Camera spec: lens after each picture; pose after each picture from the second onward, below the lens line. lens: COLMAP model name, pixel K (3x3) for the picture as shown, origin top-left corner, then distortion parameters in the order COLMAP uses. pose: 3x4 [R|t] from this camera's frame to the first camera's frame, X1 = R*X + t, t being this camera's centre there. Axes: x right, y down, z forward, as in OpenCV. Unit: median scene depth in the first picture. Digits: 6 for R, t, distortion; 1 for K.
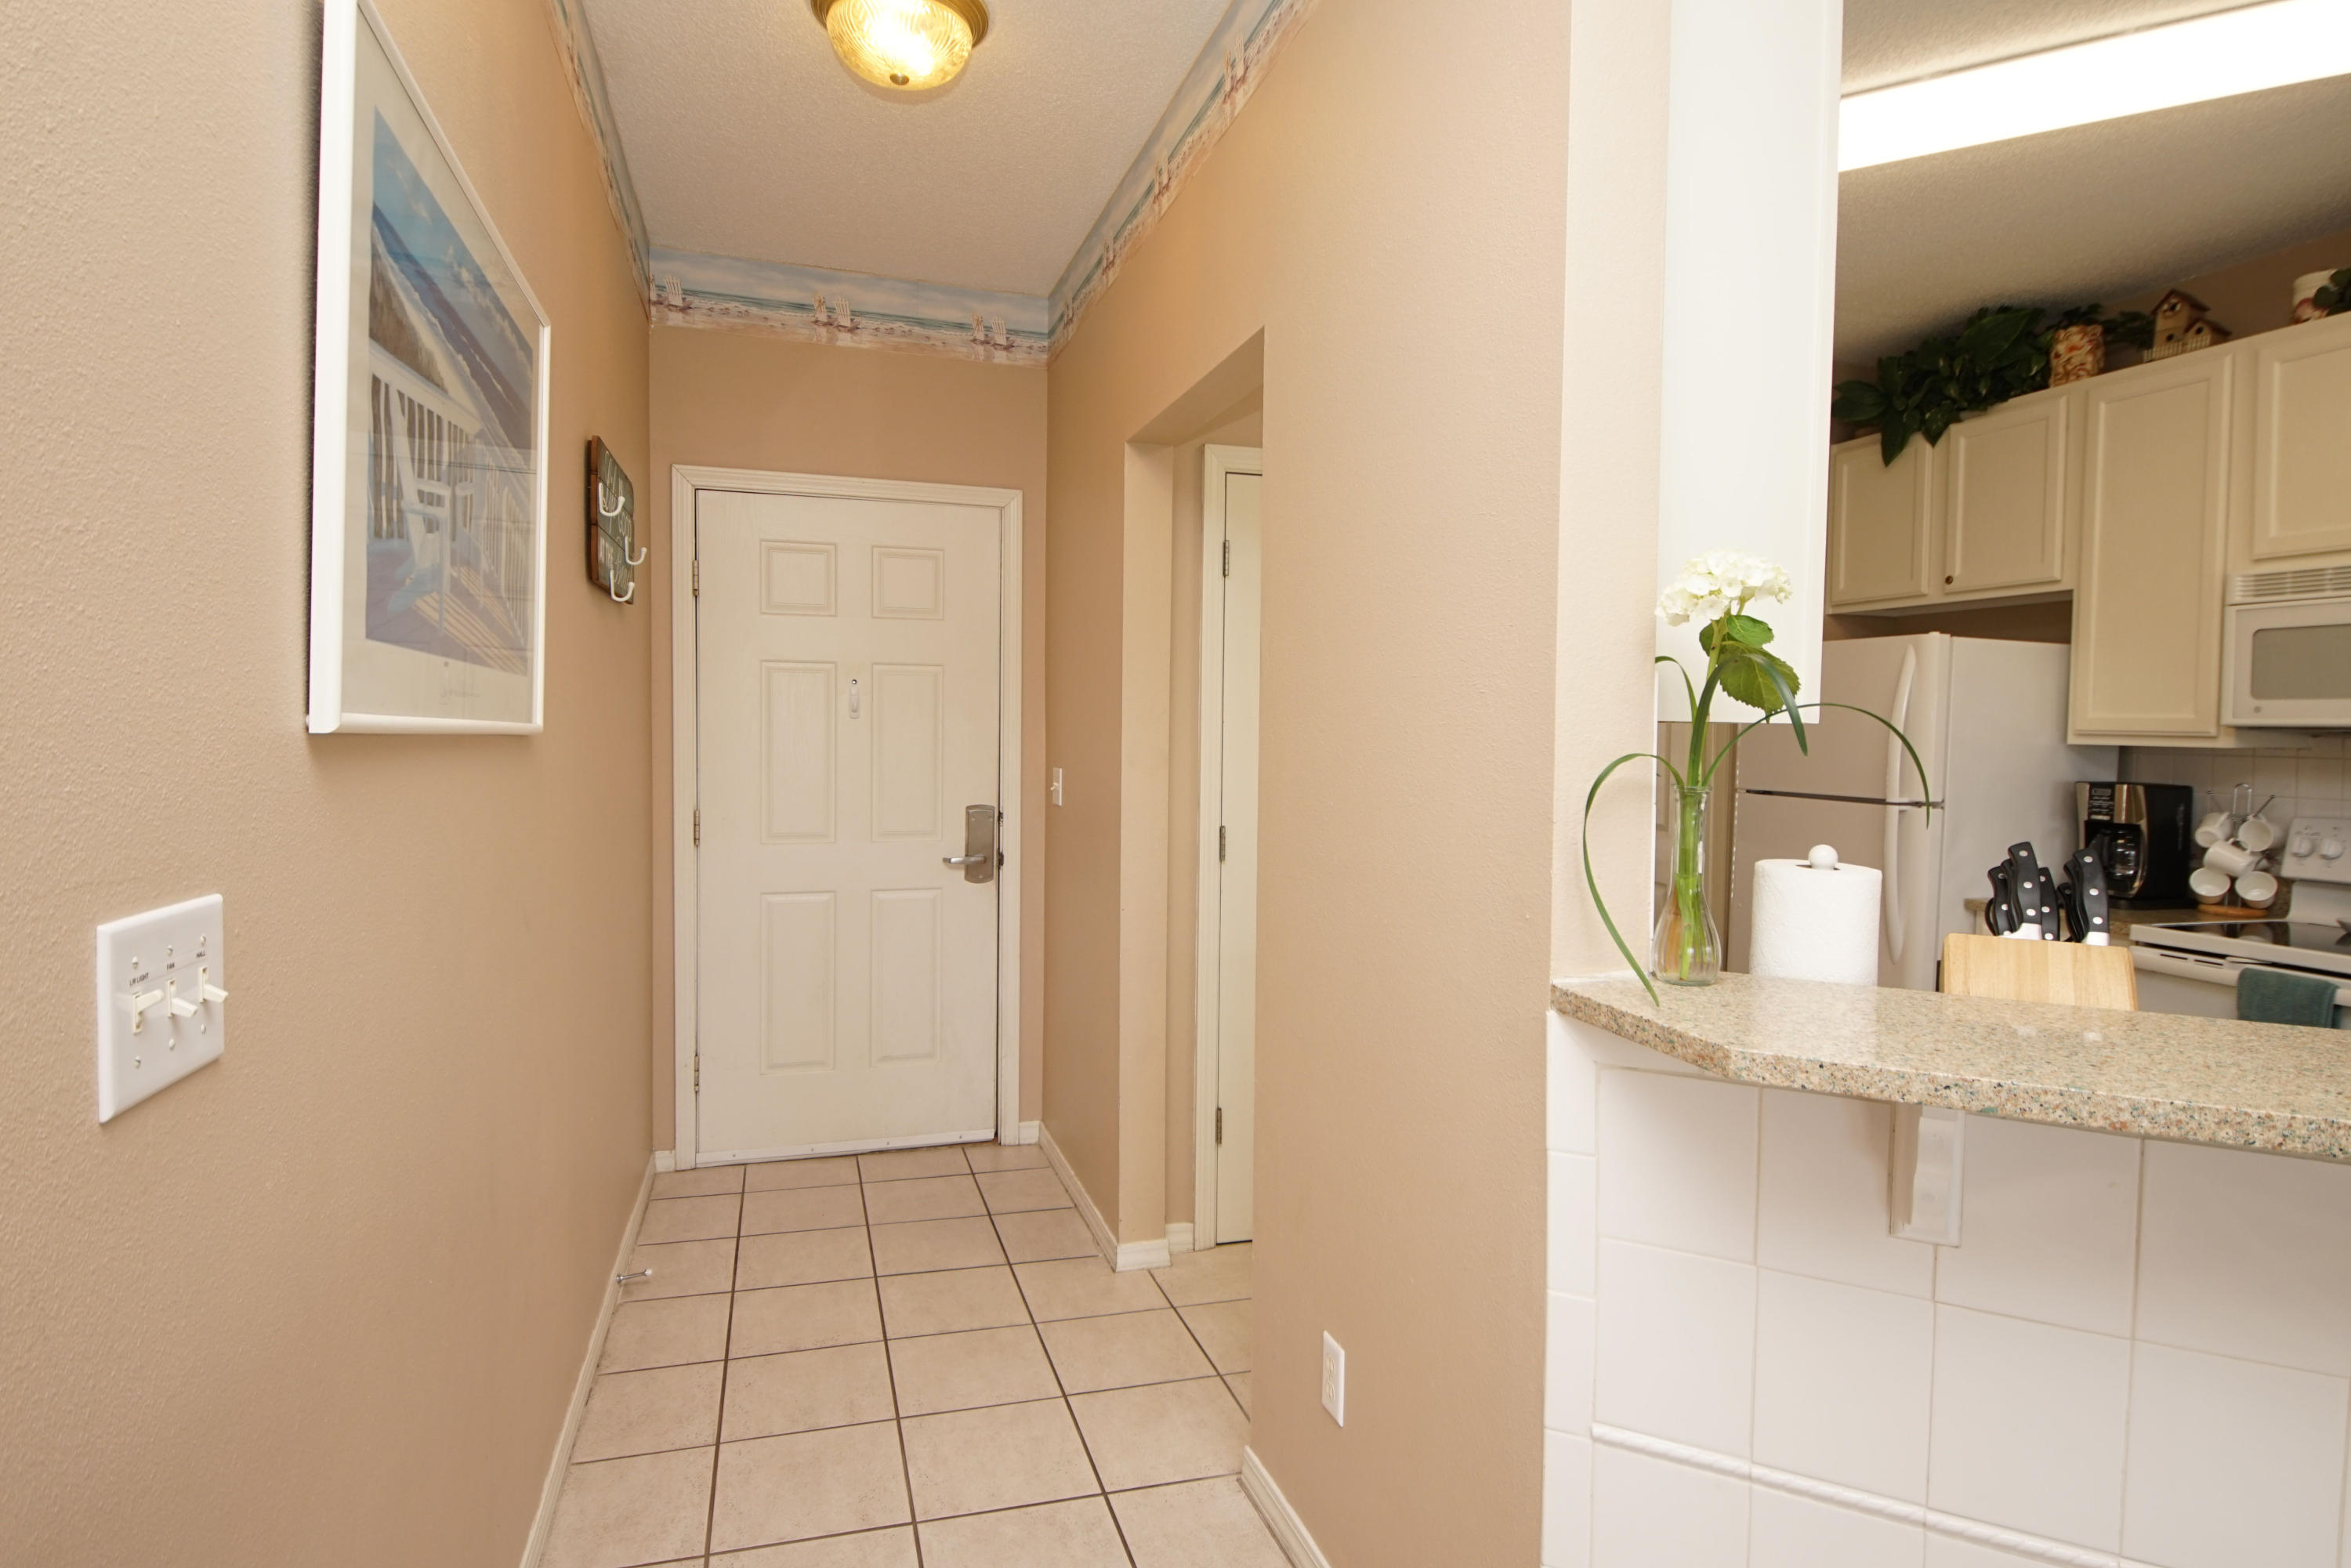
lens RADIAL K [[1259.7, 0, 1149.4], [0, 1259.7, 766.2], [0, 0, 1]] dist [0.037137, -0.036456]
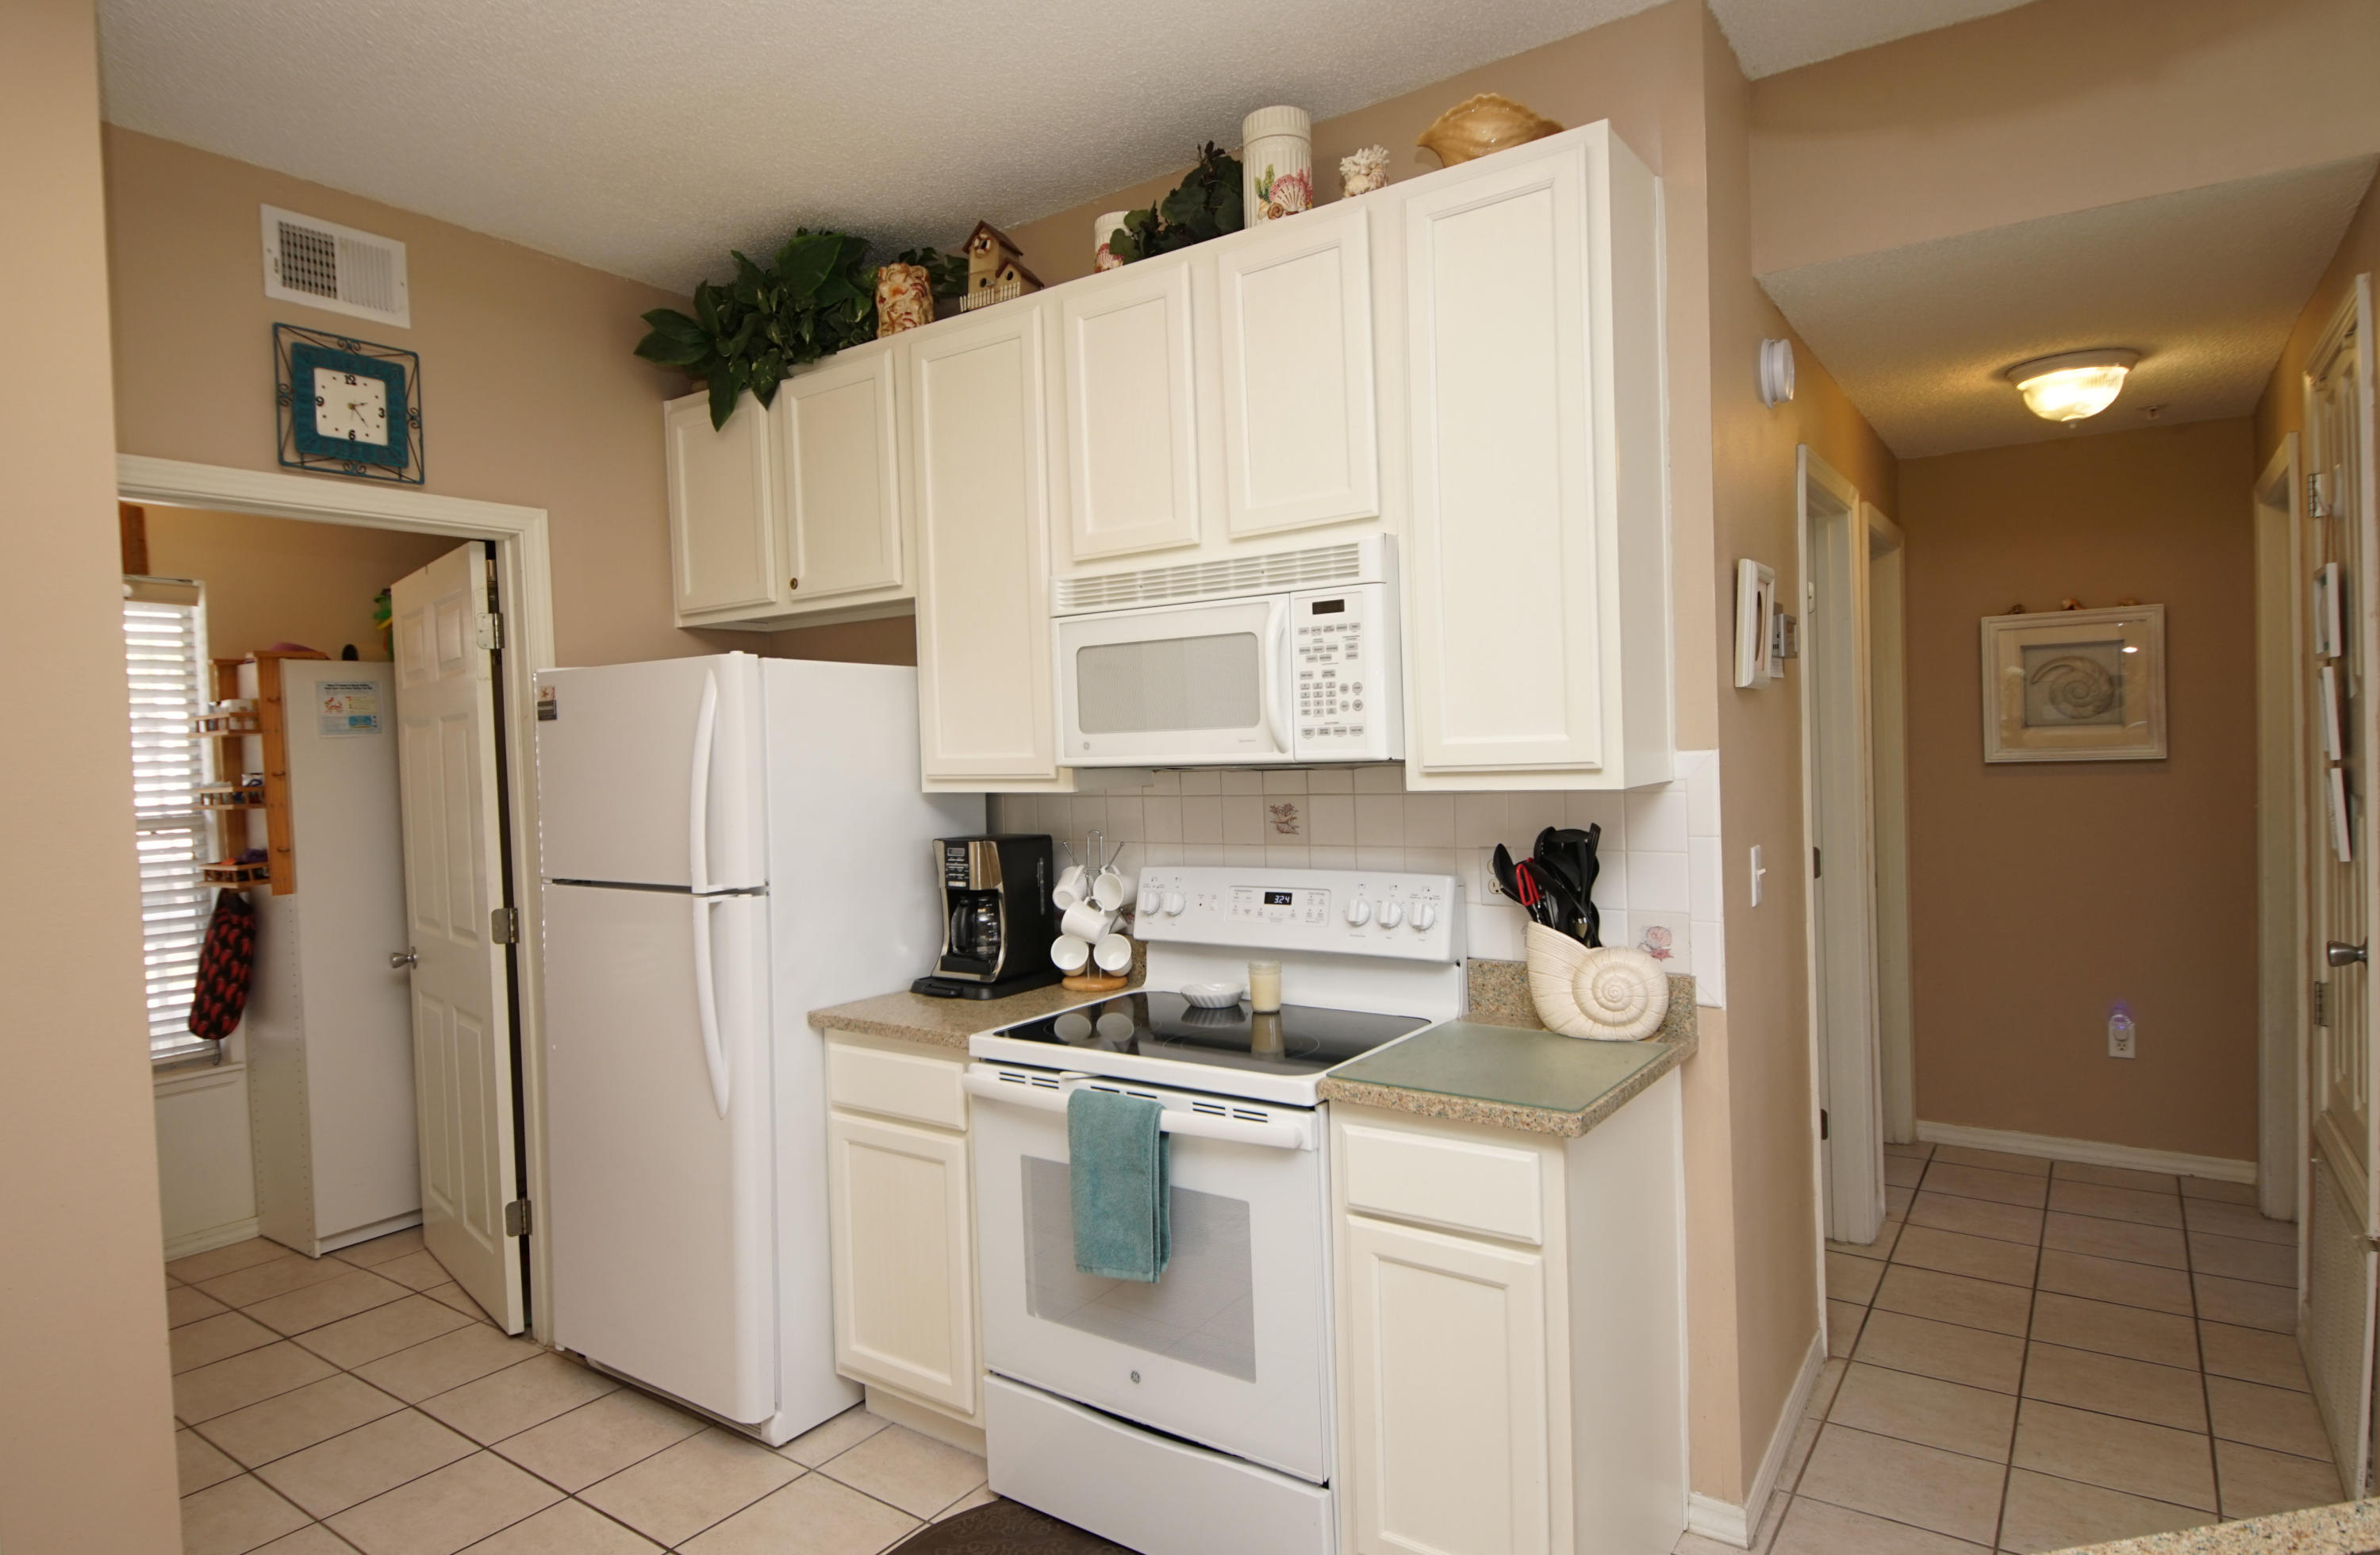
lens RADIAL K [[1321.0, 0, 1145.2], [0, 1321.0, 777.3], [0, 0, 1]] dist [0.043290, -0.044290]
pose [[0.790416, -0.058674, 0.609754, 0.351984], [0.065440, 0.997794, 0.011185, -0.028964], [-0.609066, 0.031062, 0.792511, 0.280494]]
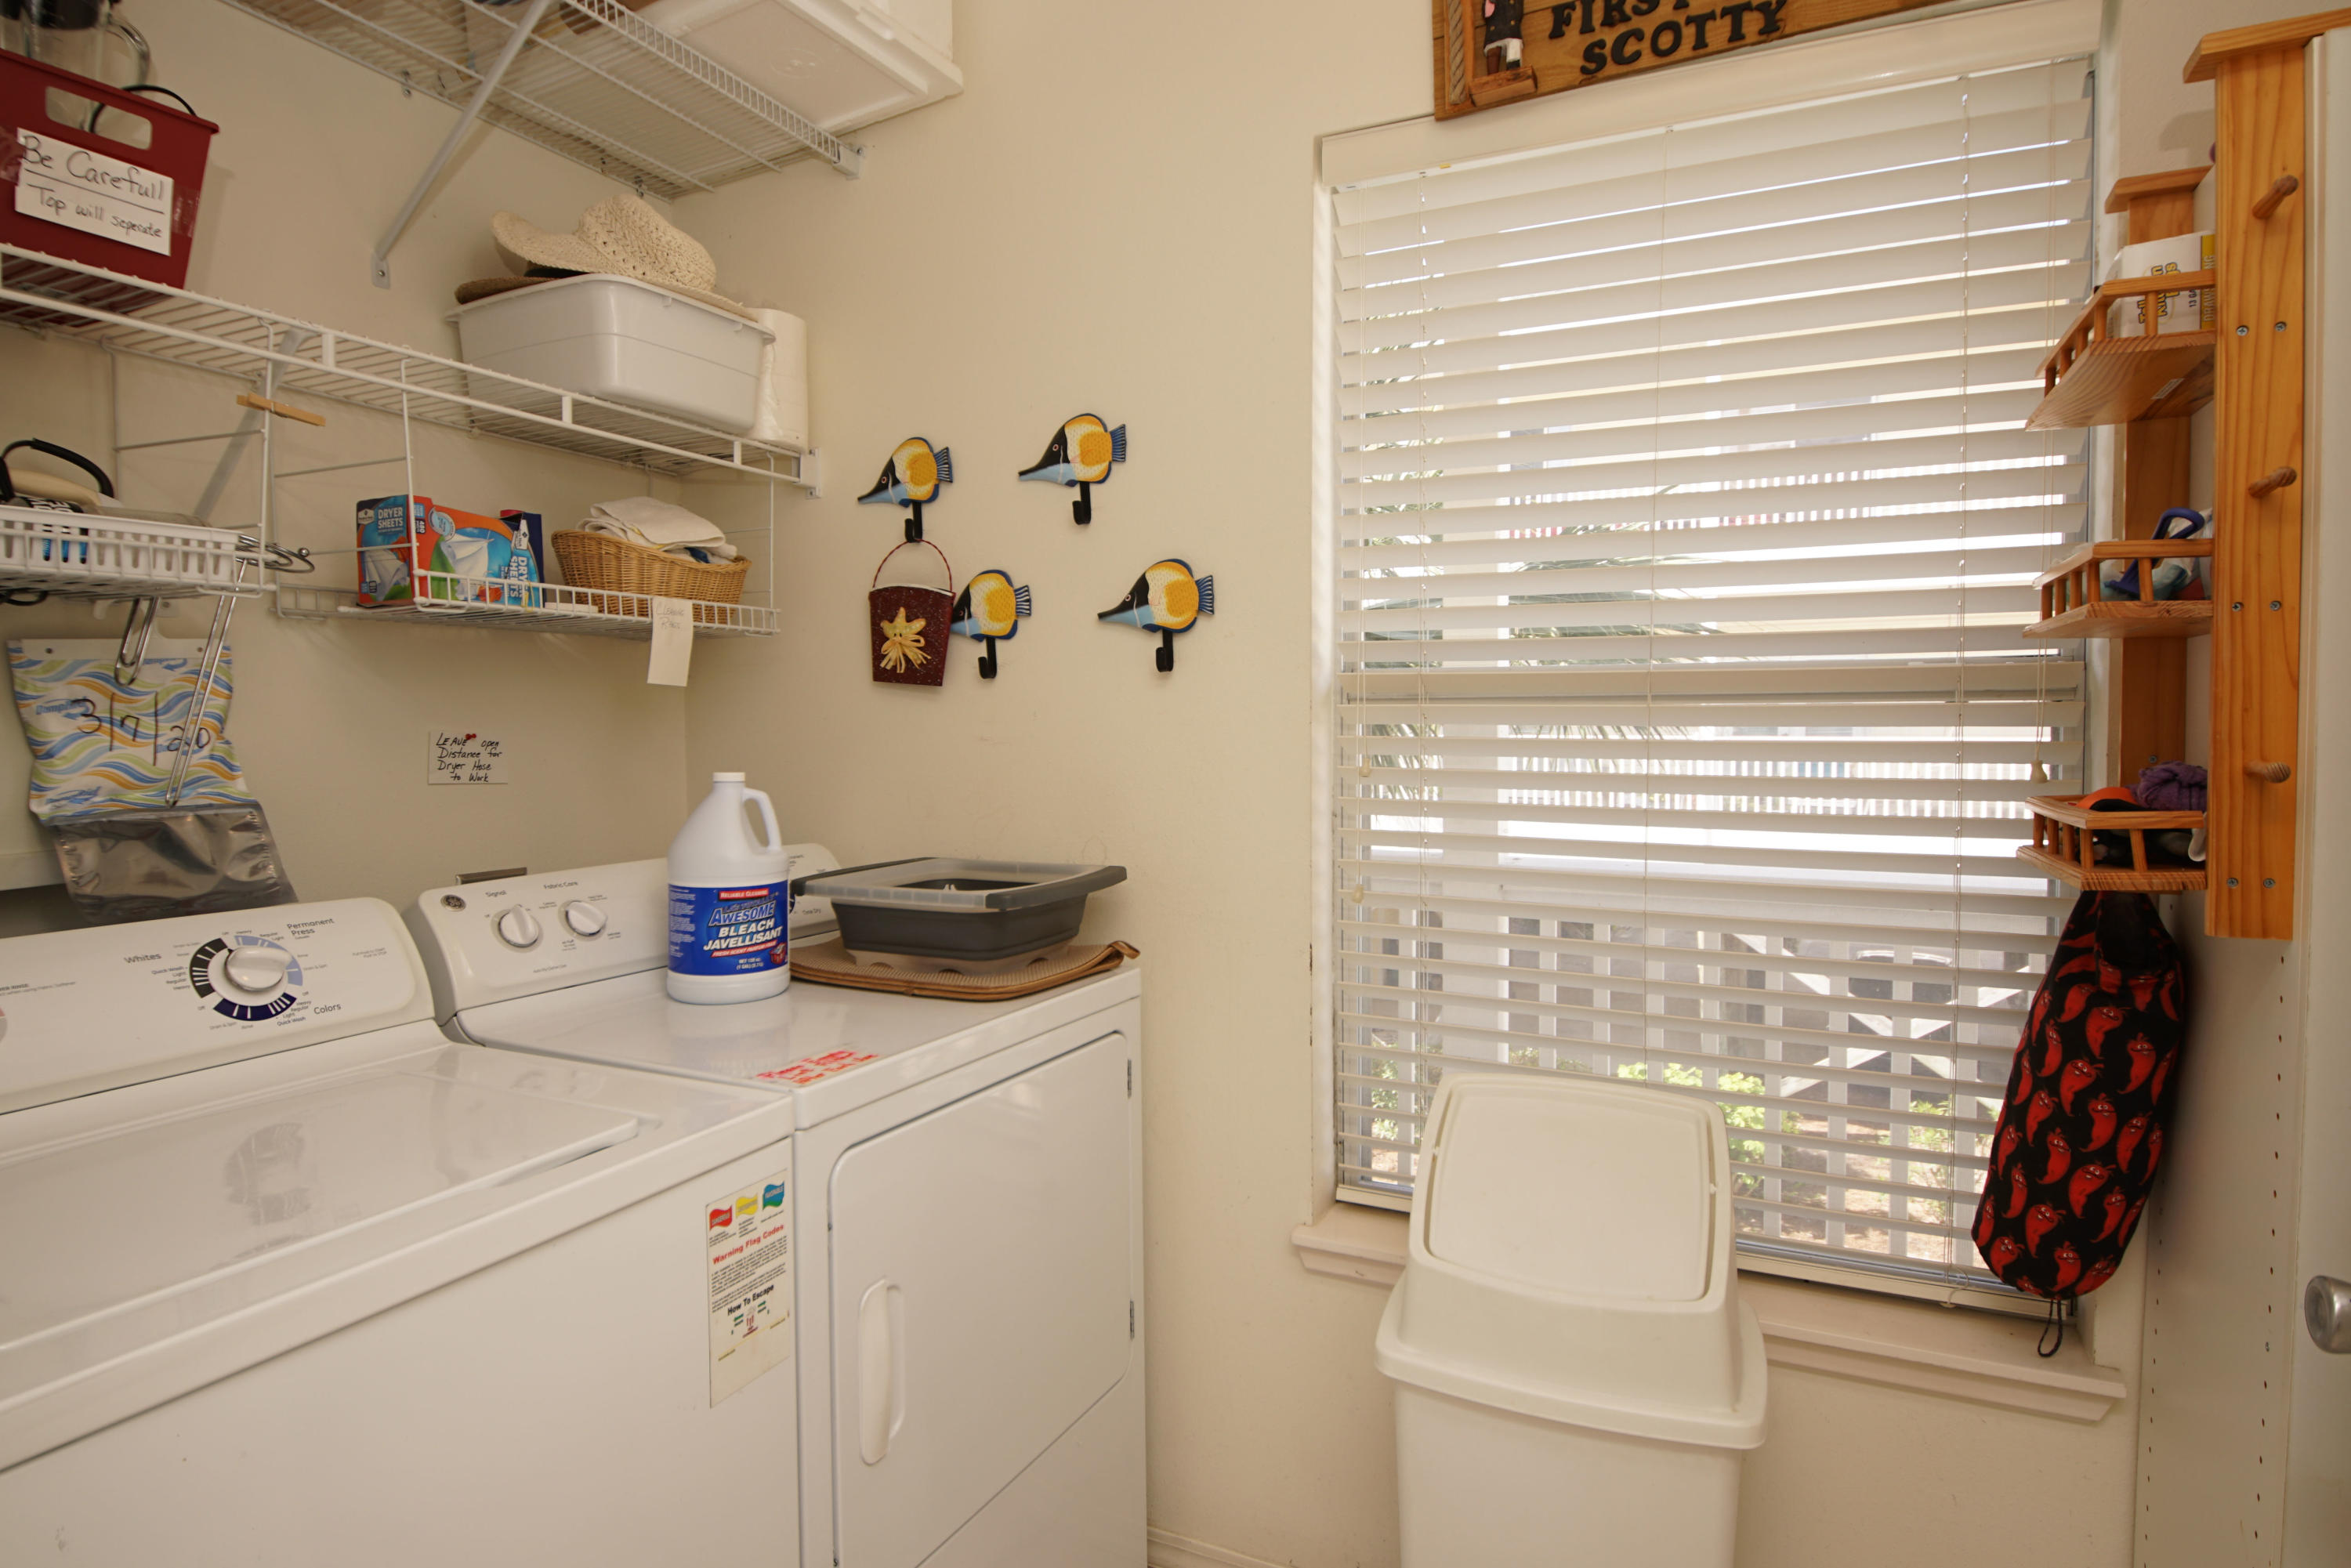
lens RADIAL K [[1259.7, 0, 1149.4], [0, 1259.7, 766.2], [0, 0, 1]] dist [0.037137, -0.036456]
pose [[0.735769, 0.009230, -0.677170, 0.467247], [-0.004345, 0.999951, 0.008909, -0.005881], [0.677219, -0.003613, 0.735773, 1.225183]]
